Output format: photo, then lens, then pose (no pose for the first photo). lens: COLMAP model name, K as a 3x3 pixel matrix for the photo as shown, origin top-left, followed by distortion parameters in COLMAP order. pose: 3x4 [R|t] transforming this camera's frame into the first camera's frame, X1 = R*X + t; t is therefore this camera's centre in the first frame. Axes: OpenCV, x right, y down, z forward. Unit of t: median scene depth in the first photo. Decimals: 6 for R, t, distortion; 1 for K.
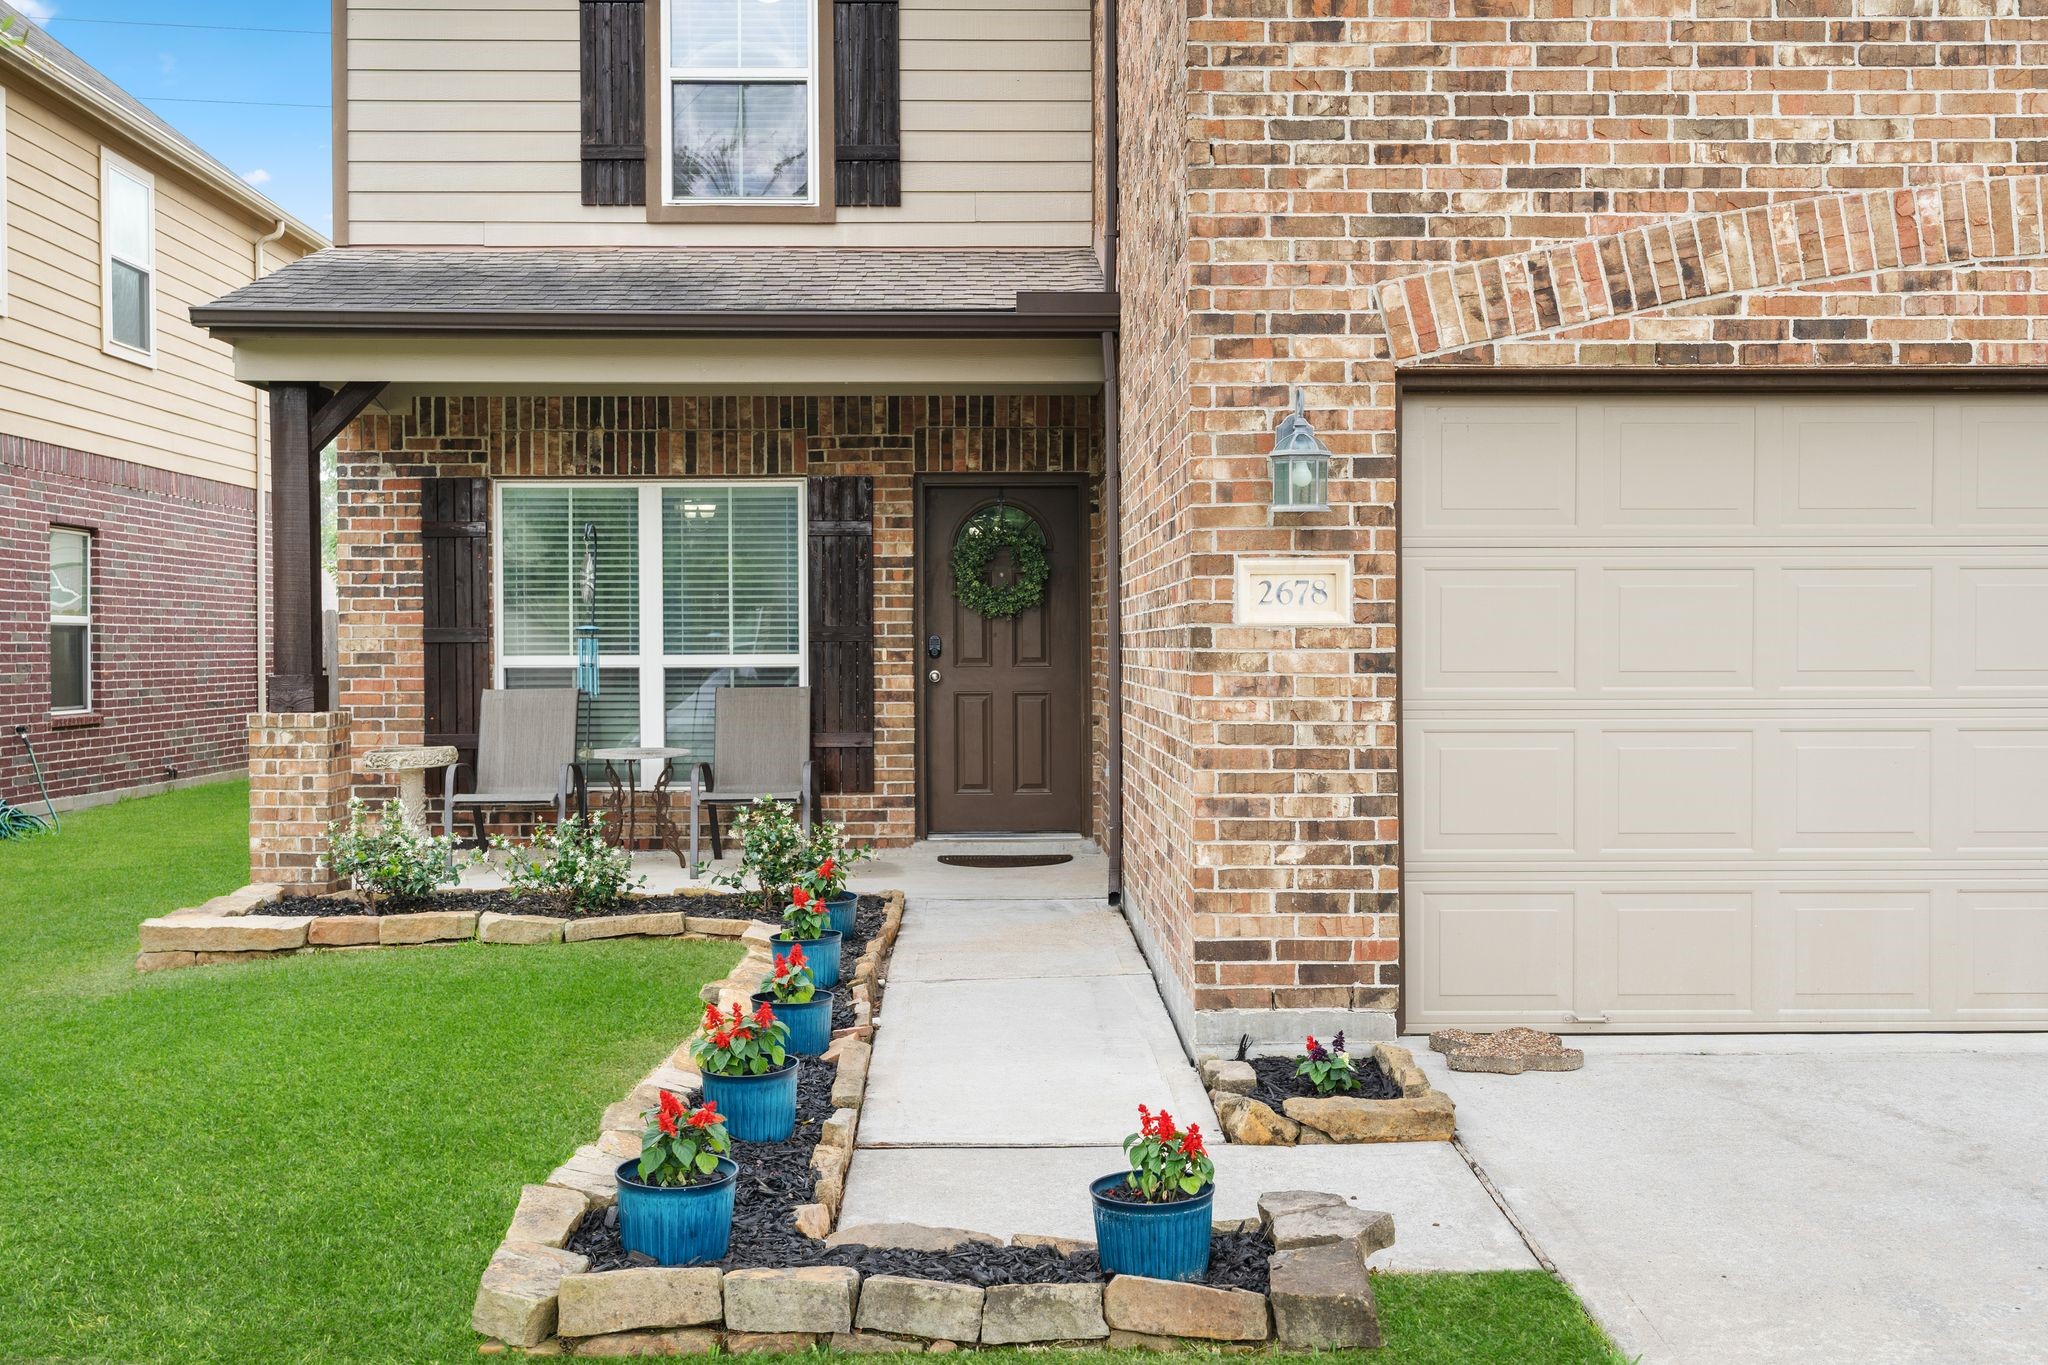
lens RADIAL K [[2088.6, 0, 1023.2], [0, 2088.6, 660.1], [0, 0, 1]] dist [0.014061, -0.009501]
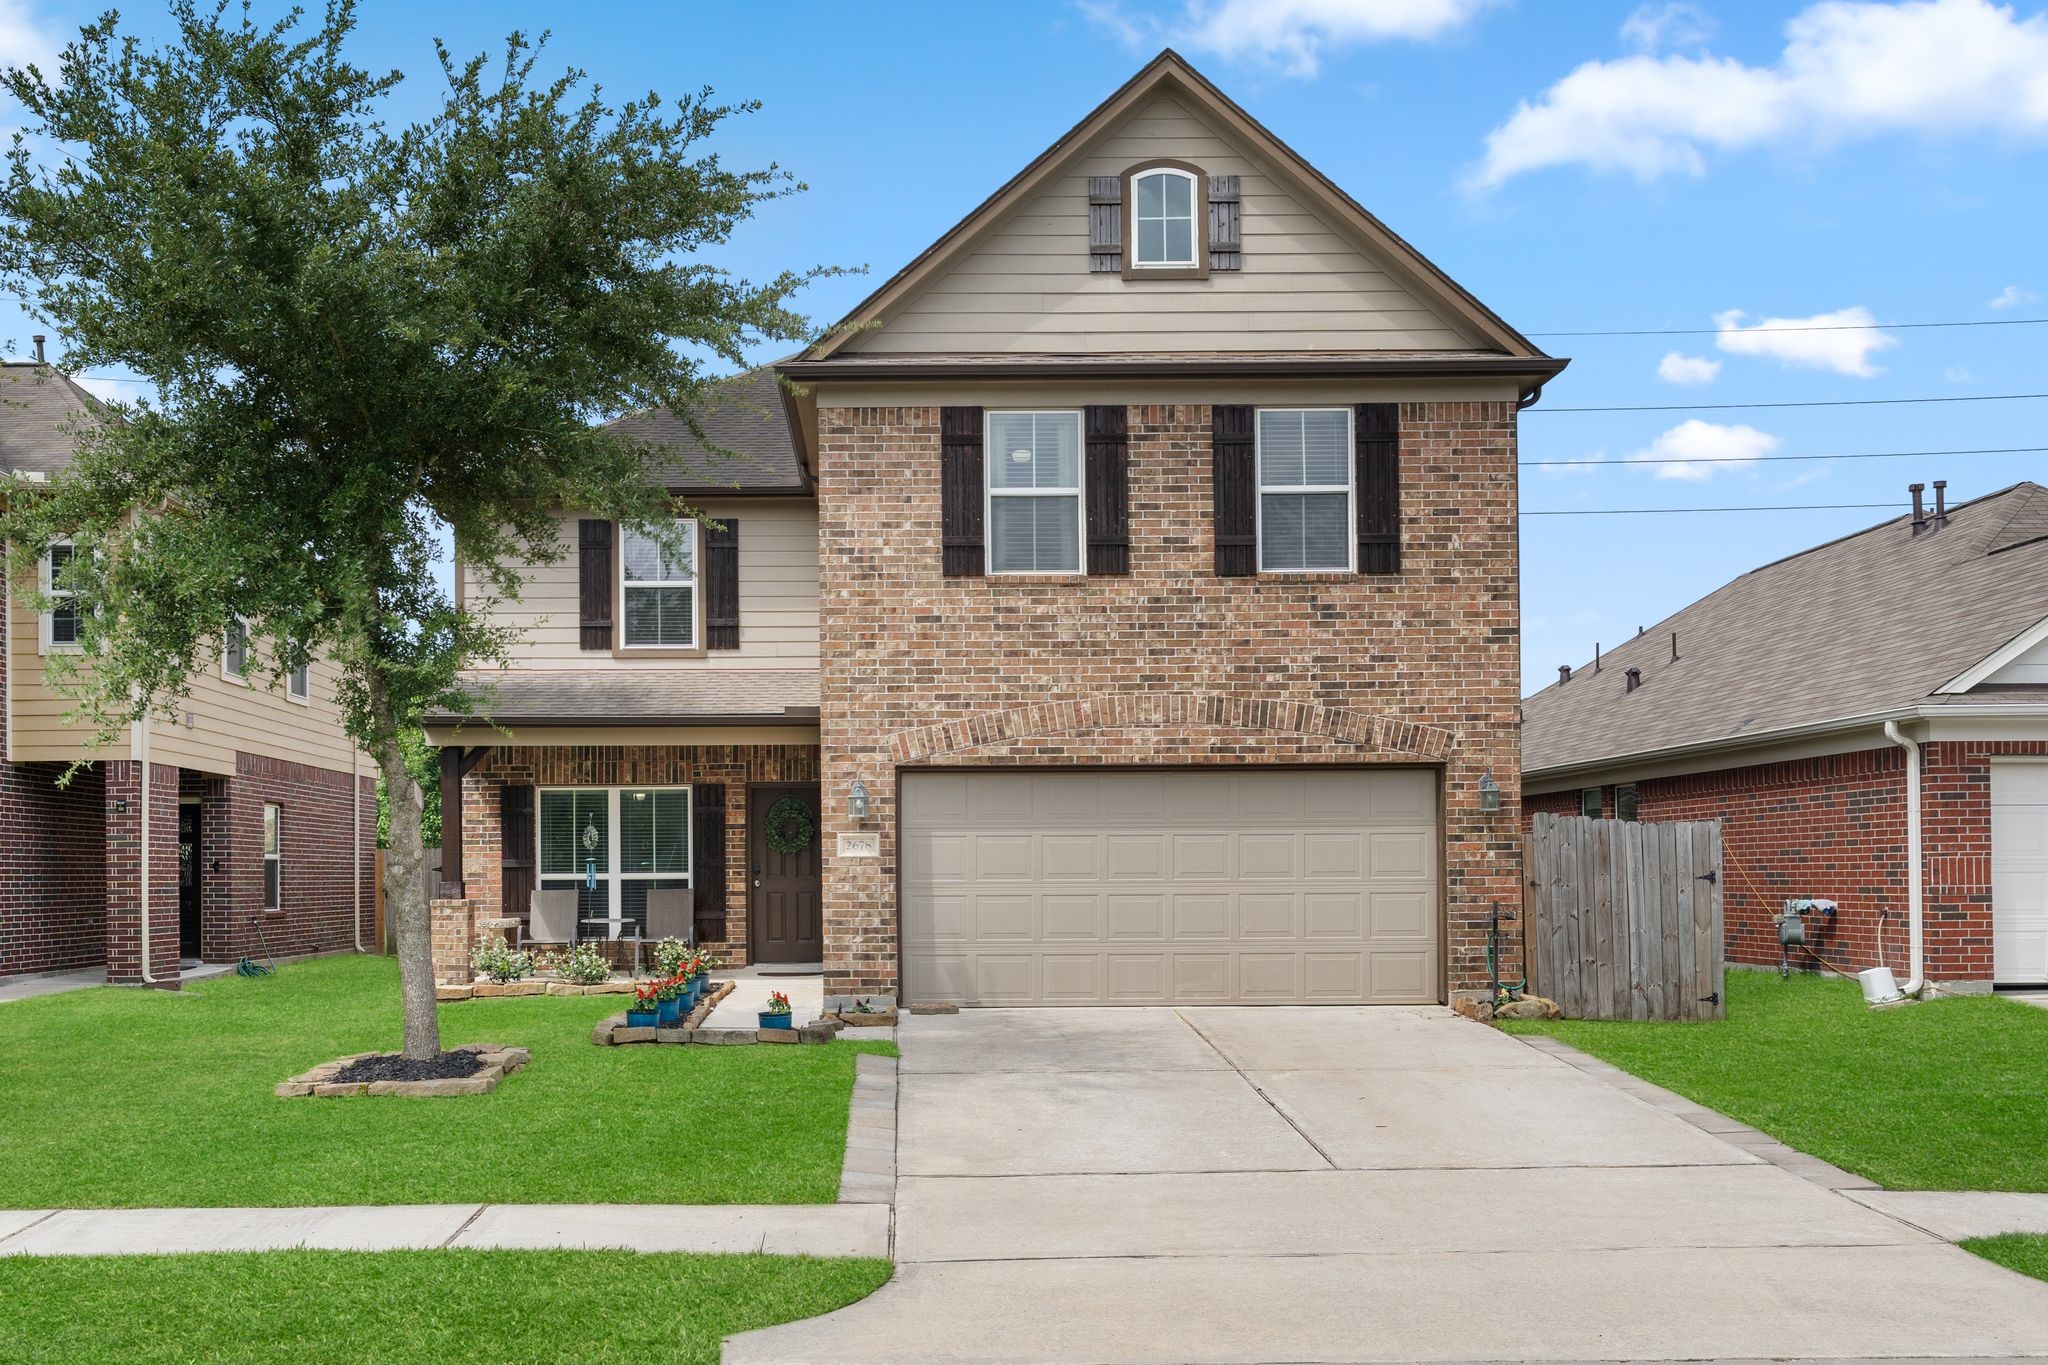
lens RADIAL K [[2014.9, 0, 963.4], [0, 2014.9, 841.0], [0, 0, 1]] dist [-0.000841, -0.001607]
pose [[0.999857, -0.003081, 0.016638, 0.141278], [0.003503, 0.999670, -0.025434, 0.019209], [-0.016554, 0.025489, 0.999538, -1.064038]]
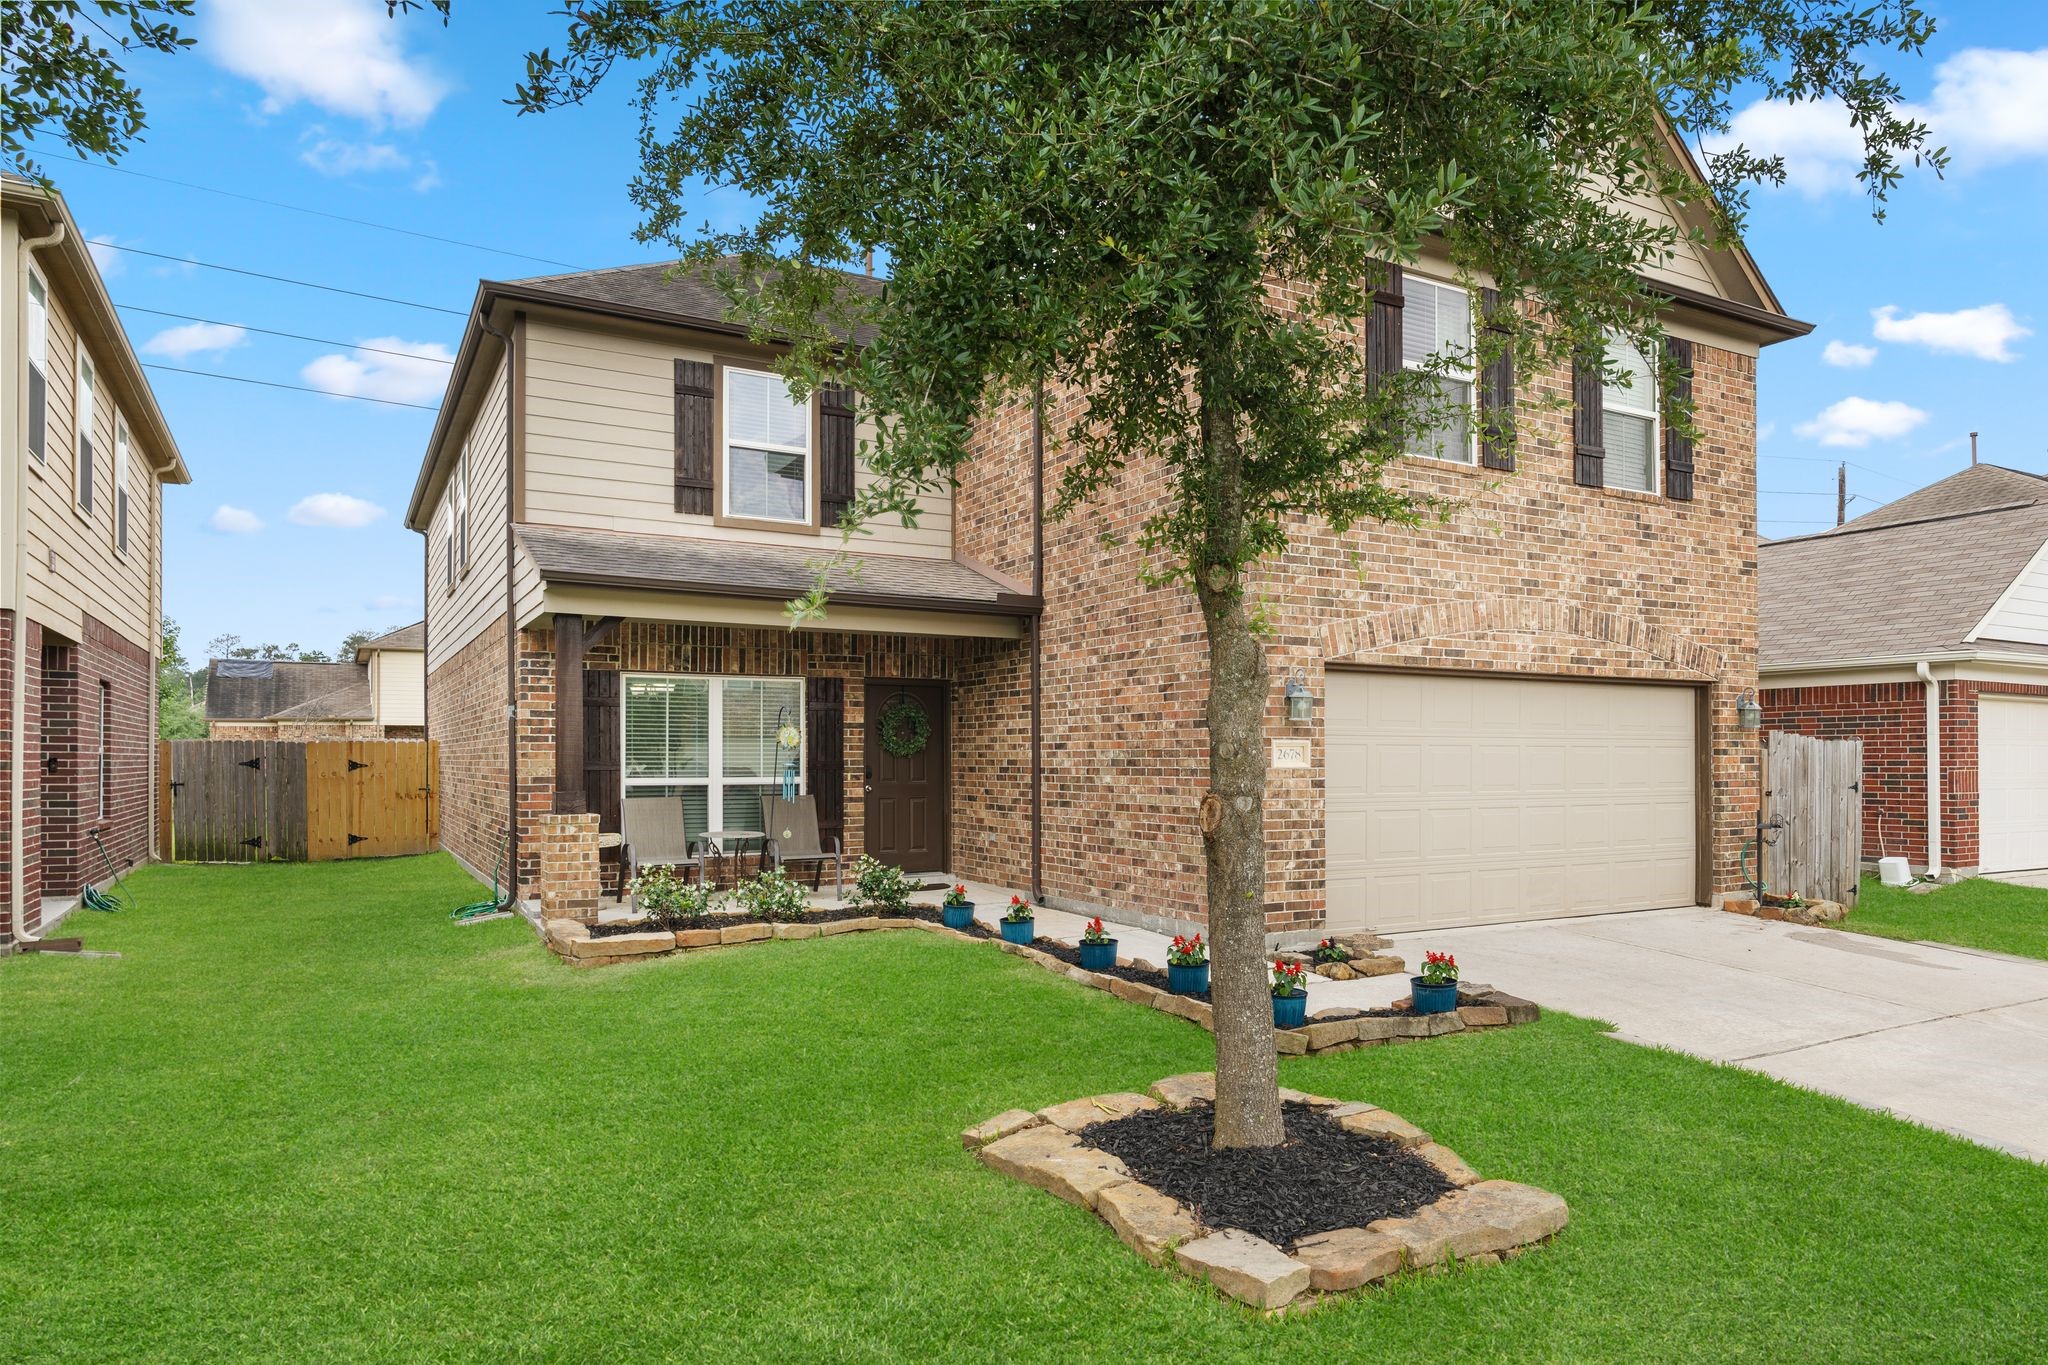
lens RADIAL K [[1303.0, 0, 1148.5], [0, 1303.0, 745.6], [0, 0, 1]] dist [-0.001826, -0.000030]
pose [[0.856335, 0.009056, 0.516341, -0.483377], [0.000884, 0.999819, -0.019001, -0.009051], [-0.516420, 0.016728, 0.856172, -0.111370]]
